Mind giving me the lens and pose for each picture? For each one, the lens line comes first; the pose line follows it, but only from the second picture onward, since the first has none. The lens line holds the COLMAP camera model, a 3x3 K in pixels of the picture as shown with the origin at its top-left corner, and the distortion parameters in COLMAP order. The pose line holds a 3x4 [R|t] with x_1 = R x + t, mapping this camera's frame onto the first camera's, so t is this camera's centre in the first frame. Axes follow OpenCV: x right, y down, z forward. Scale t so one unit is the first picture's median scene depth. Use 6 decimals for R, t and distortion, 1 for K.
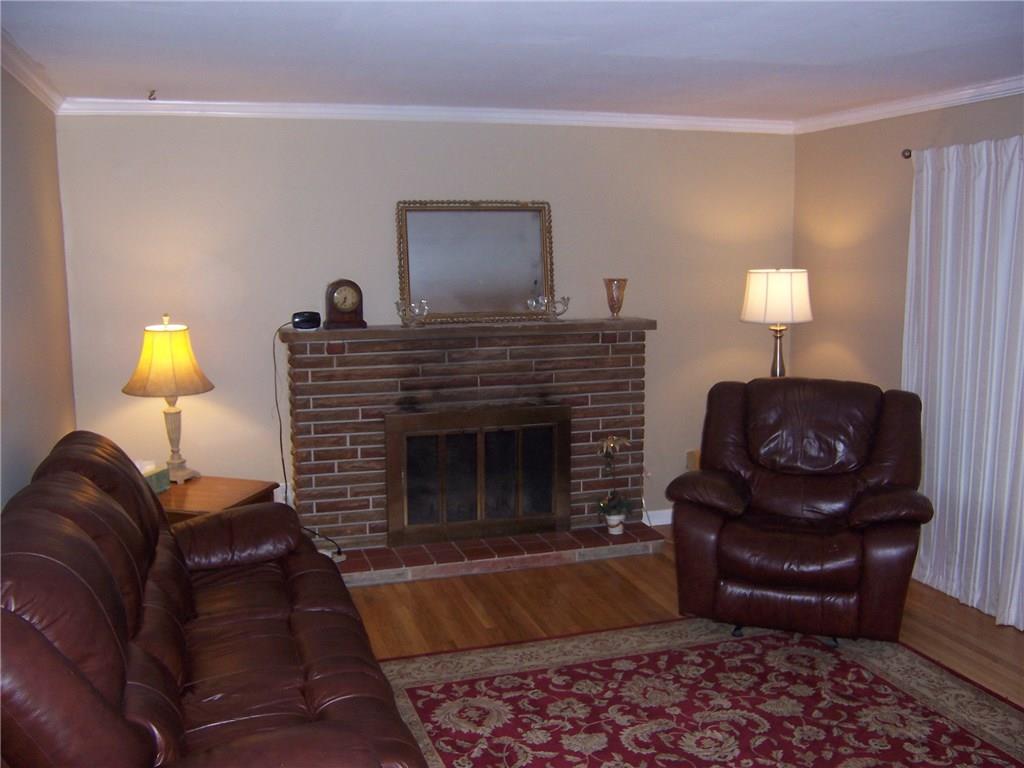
lens RADIAL K [[1010.7, 0, 560.5], [0, 1010.7, 394.2], [0, 0, 1]] dist [-0.048422, 0.000000]
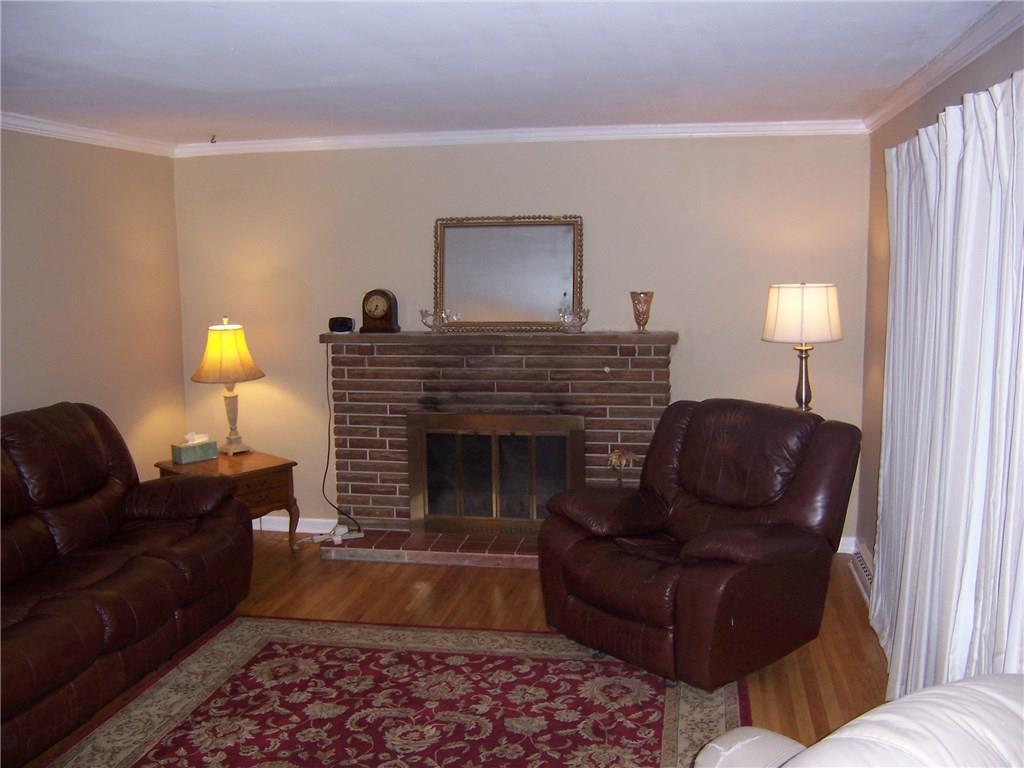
lens RADIAL K [[1010.7, 0, 501.3], [0, 1010.7, 402.1], [0, 0, 1]] dist [-0.048422, 0.000000]
pose [[0.871459, 0.063024, -0.486402, 0.537579], [-0.064091, 0.997839, 0.014463, -0.015217], [0.486263, 0.018570, 0.873615, 0.093224]]
